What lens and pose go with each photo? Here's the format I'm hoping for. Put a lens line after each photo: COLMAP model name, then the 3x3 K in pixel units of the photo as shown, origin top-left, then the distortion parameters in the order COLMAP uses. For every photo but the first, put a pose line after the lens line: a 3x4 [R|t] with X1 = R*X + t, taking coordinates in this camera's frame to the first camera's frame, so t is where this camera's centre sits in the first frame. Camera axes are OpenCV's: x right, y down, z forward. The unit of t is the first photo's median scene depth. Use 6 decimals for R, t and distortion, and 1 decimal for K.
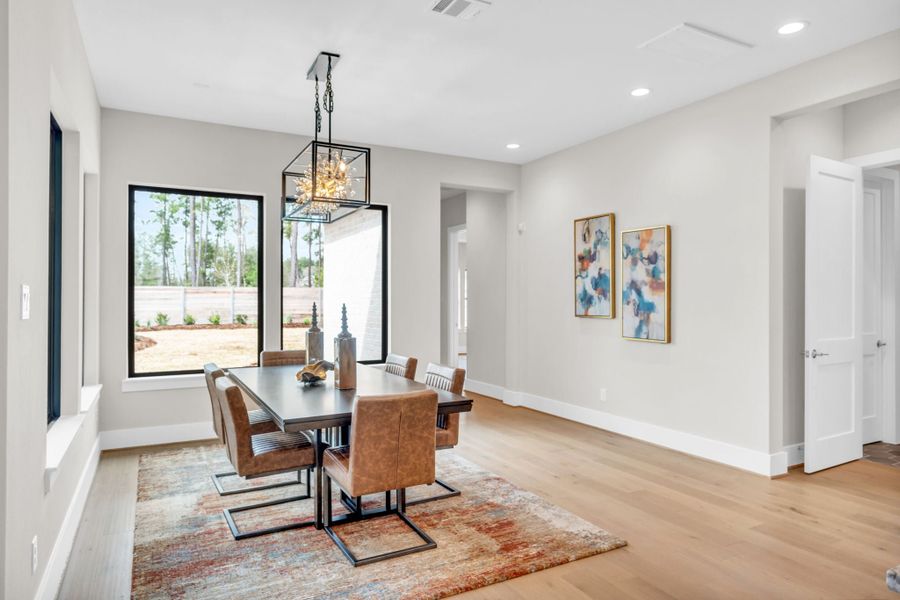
lens RADIAL K [[563.3, 0, 452.9], [0, 563.3, 296.8], [0, 0, 1]] dist [0.001243, 0.001078]
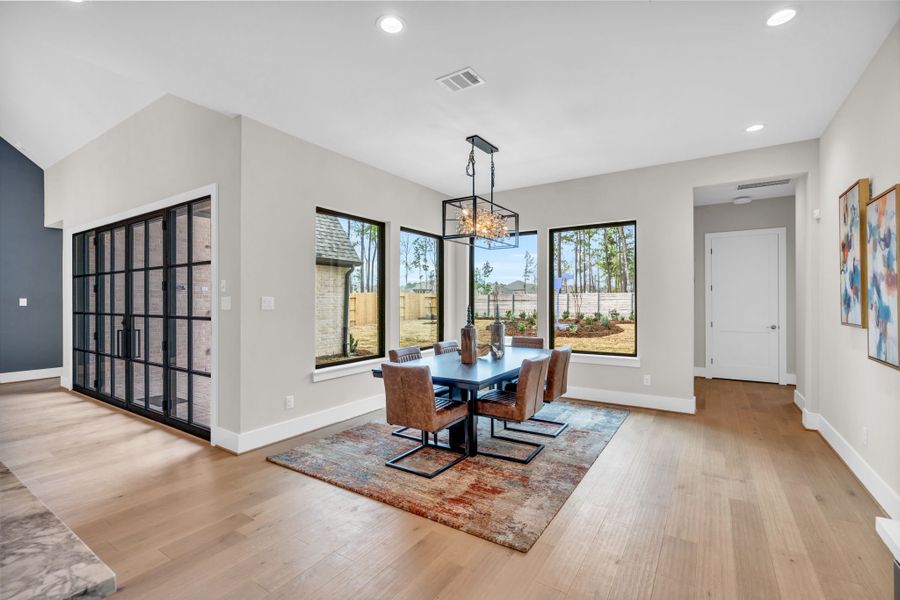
lens RADIAL K [[403.4, 0, 447.8], [0, 403.4, 302.6], [0, 0, 1]] dist [-0.009034, 0.000204]
pose [[0.471571, -0.002188, -0.881825, 0.798275], [0.005451, 0.999985, 0.000434, 0.004473], [0.881811, -0.005011, 0.471576, 0.513122]]
